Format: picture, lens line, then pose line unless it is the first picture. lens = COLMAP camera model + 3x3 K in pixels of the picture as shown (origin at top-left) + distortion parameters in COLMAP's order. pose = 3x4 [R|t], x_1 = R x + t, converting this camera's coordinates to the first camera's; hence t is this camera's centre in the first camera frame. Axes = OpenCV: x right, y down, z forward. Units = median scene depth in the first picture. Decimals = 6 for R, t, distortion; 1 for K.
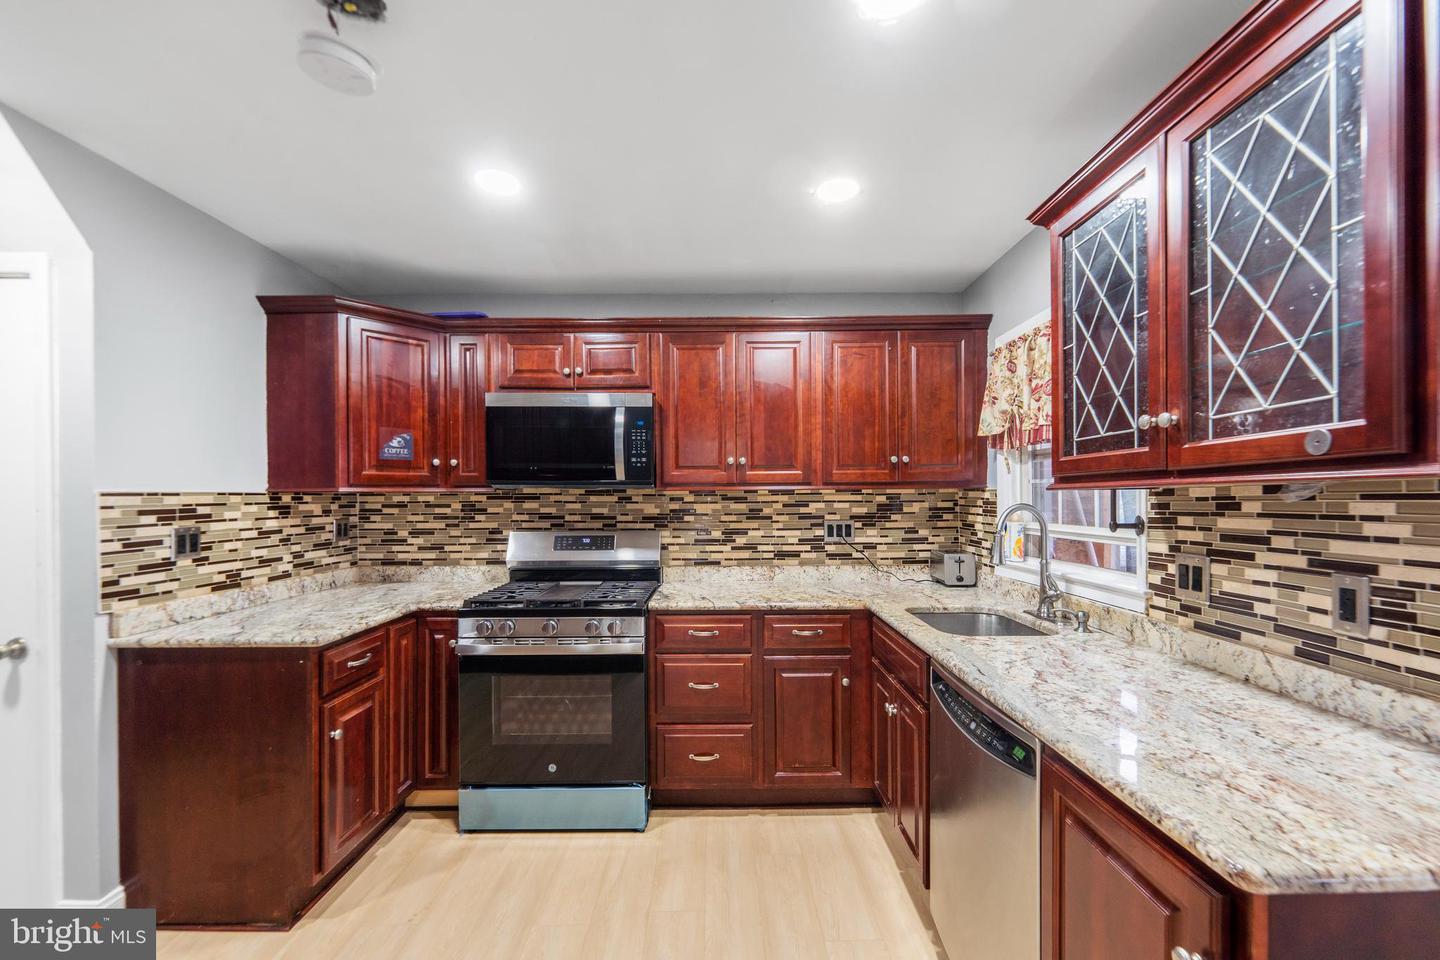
lens RADIAL K [[584.1, 0, 722.1], [0, 584.1, 500.6], [0, 0, 1]] dist [0.001010, -0.000059]
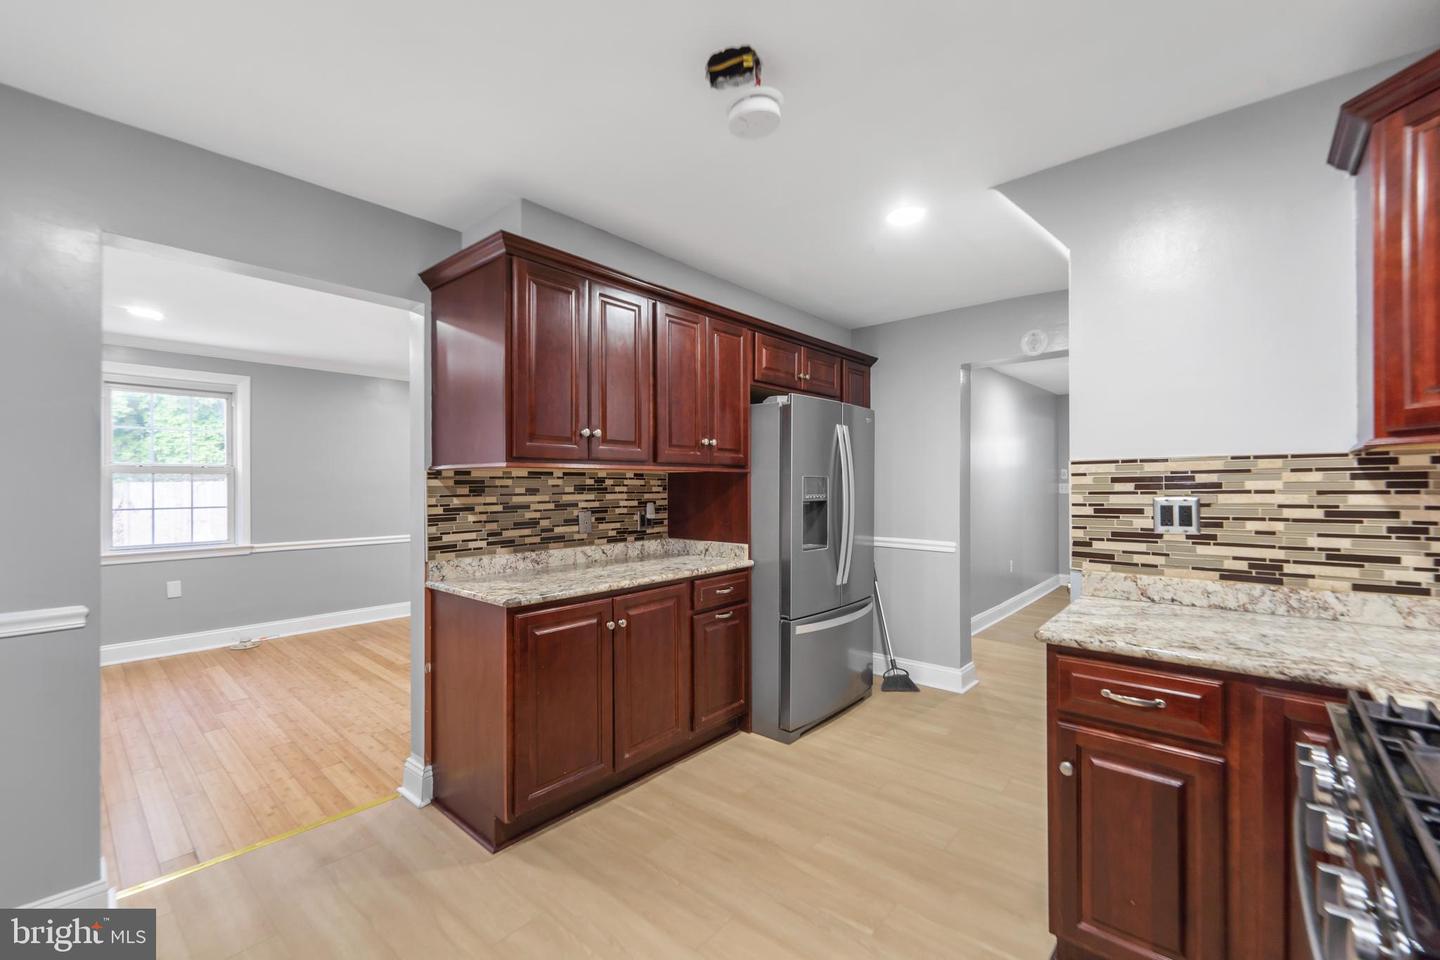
lens RADIAL K [[596.8, 0, 729.0], [0, 596.8, 481.5], [0, 0, 1]] dist [0.003786, 0.000171]
pose [[-0.656713, 0.003146, -0.754134, 0.165749], [0.003427, 0.999993, 0.001187, 0.014929], [0.754133, -0.001805, -0.656719, 0.877782]]
